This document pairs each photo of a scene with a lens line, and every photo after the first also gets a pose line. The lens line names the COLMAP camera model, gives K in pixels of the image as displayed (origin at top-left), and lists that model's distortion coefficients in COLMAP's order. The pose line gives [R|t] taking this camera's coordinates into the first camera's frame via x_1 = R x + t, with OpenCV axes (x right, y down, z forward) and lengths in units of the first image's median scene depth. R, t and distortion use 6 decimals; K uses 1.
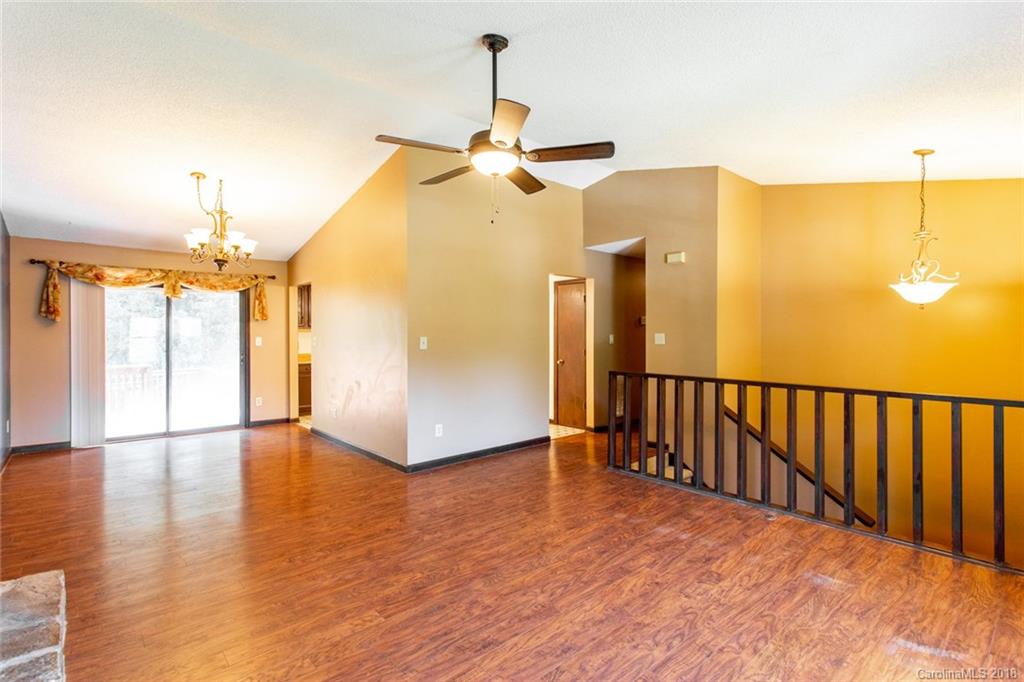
lens RADIAL K [[485.9, 0, 515.8], [0, 485.9, 335.5], [0, 0, 1]] dist [0.001299, 0.000205]
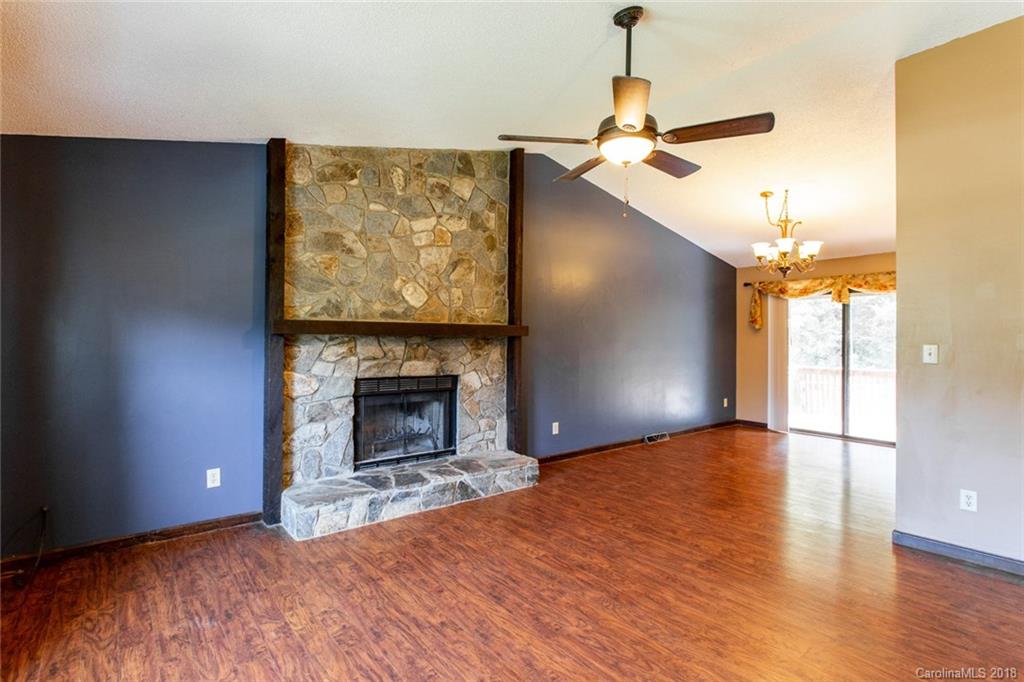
lens RADIAL K [[503.1, 0, 497.1], [0, 503.1, 332.5], [0, 0, 1]] dist [0.002131, 0.000655]
pose [[-0.067118, -0.008149, -0.997712, 0.726924], [-0.006633, 0.999948, -0.007721, -0.005625], [0.997723, 0.006099, -0.067169, 0.661061]]
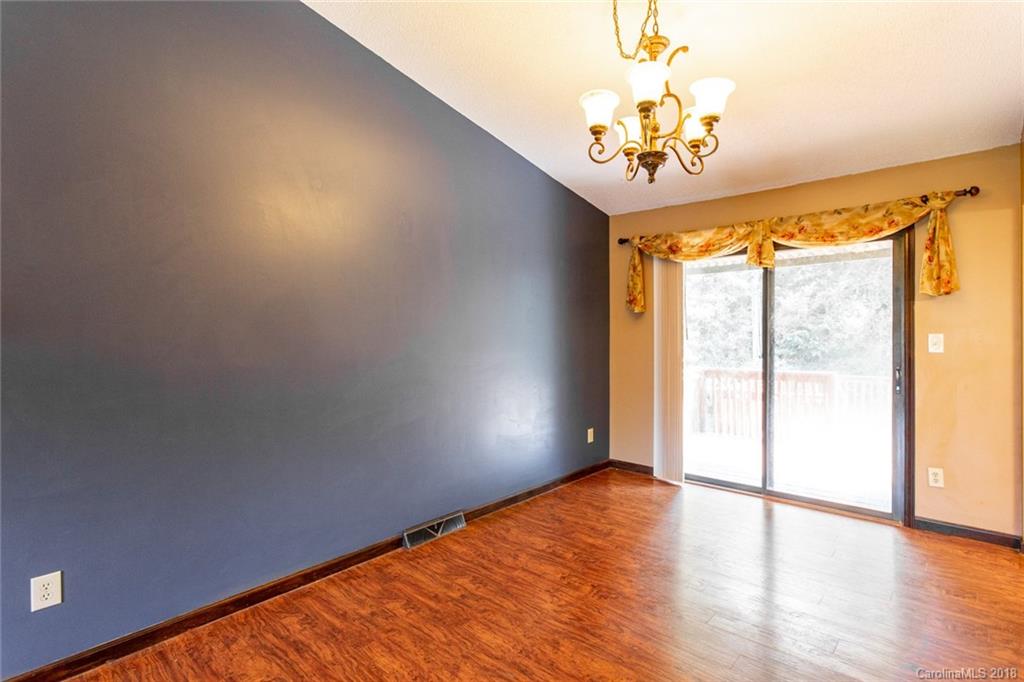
lens RADIAL K [[508.4, 0, 542.4], [0, 508.4, 332.7], [0, 0, 1]] dist [0.001250, 0.000444]
pose [[0.146814, 0.005403, -0.989149, -0.249998], [0.003042, 0.999978, 0.005913, -0.002907], [0.989159, -0.003877, 0.146795, 1.202448]]
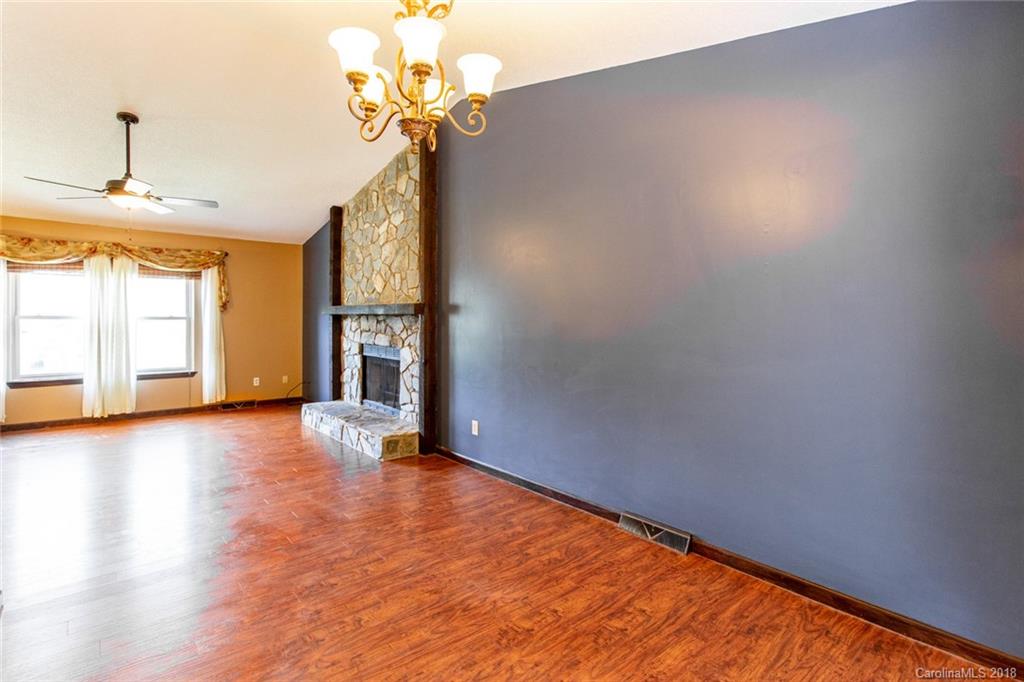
lens RADIAL K [[492.5, 0, 502.9], [0, 492.5, 321.2], [0, 0, 1]] dist [0.000753, 0.000140]
pose [[-0.999822, -0.003598, 0.018530, -0.982959], [-0.003454, 0.999964, 0.007789, 0.001450], [-0.018557, 0.007724, -0.999798, 2.002835]]
